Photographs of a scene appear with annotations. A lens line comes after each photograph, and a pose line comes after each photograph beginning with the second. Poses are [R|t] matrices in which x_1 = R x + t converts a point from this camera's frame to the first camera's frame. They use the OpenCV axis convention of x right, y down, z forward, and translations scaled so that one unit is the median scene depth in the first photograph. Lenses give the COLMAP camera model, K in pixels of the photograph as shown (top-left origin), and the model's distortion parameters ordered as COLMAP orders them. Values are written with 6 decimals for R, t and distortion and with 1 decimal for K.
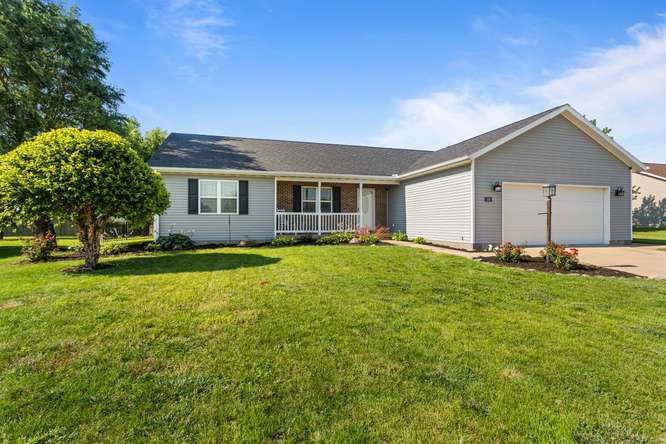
lens RADIAL K [[320.7, 0, 333.6], [0, 320.7, 219.2], [0, 0, 1]] dist [-0.001490, 0.000355]
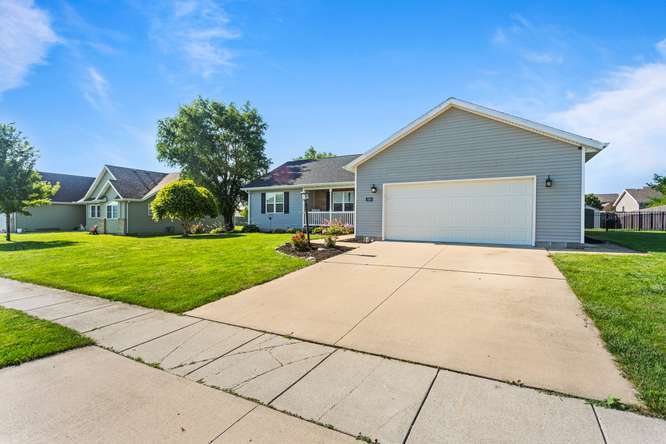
lens RADIAL K [[320.7, 0, 332.7], [0, 320.7, 218.1], [0, 0, 1]] dist [-0.001490, 0.000355]
pose [[0.701689, 0.001969, -0.712480, 1.047068], [0.002948, 0.999980, 0.005666, 0.000229], [0.712477, -0.006076, 0.701669, 0.057793]]
